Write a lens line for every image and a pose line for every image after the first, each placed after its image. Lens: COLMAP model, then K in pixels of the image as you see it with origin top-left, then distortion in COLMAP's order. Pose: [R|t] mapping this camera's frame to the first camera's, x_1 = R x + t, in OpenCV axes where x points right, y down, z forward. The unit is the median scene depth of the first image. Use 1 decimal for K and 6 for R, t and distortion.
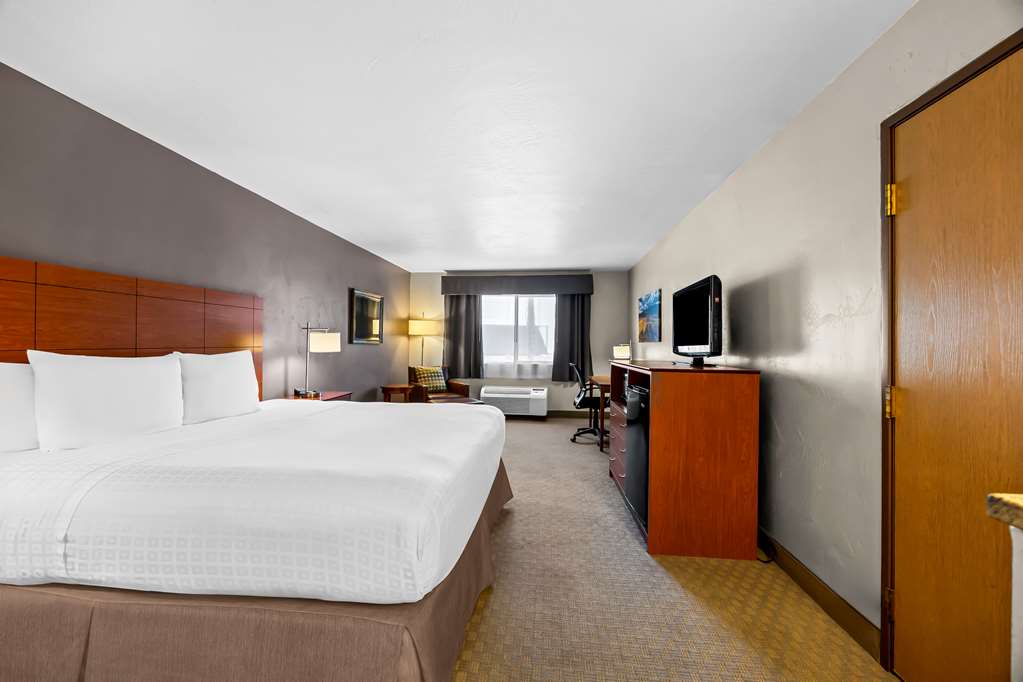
lens RADIAL K [[393.8, 0, 508.8], [0, 393.8, 342.6], [0, 0, 1]] dist [-0.004405, 0.001348]
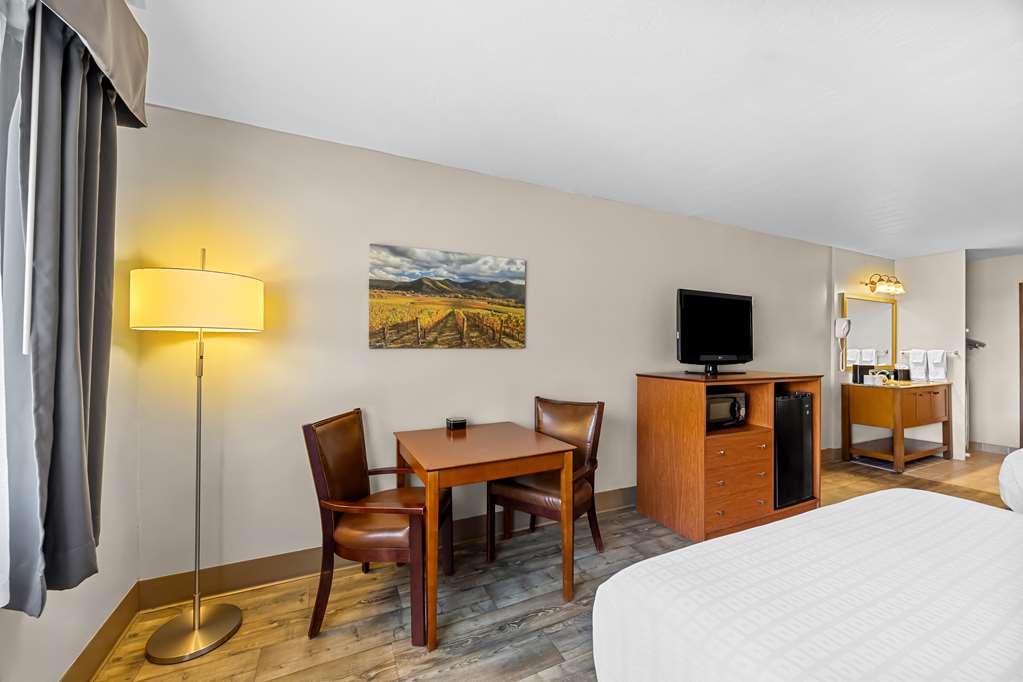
lens RADIAL K [[393.8, 0, 506.1], [0, 393.8, 342.2], [0, 0, 1]] dist [-0.004405, 0.001348]
pose [[-0.509027, 0.016510, 0.860592, -0.102316], [-0.009209, 0.999654, -0.024624, 0.002360], [-0.860701, -0.020460, -0.508699, 1.152053]]
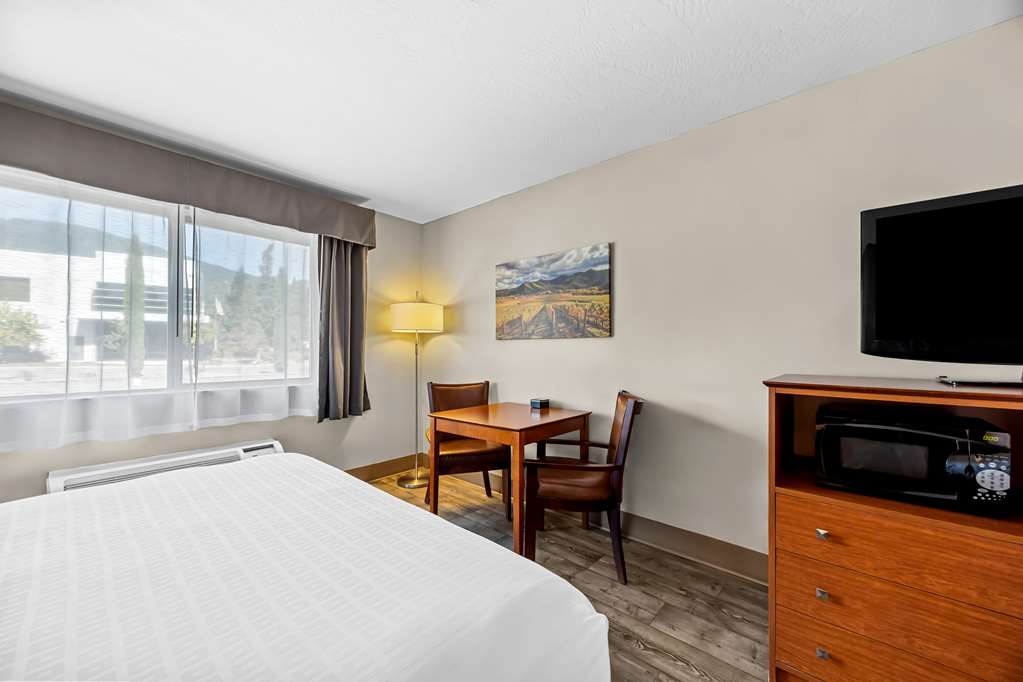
lens RADIAL K [[393.8, 0, 510.4], [0, 393.8, 340.5], [0, 0, 1]] dist [-0.004405, 0.001348]
pose [[0.599900, 0.012545, 0.799977, -0.127492], [-0.005826, 0.999919, -0.011311, 0.007820], [-0.800054, 0.002125, 0.599924, 0.675059]]
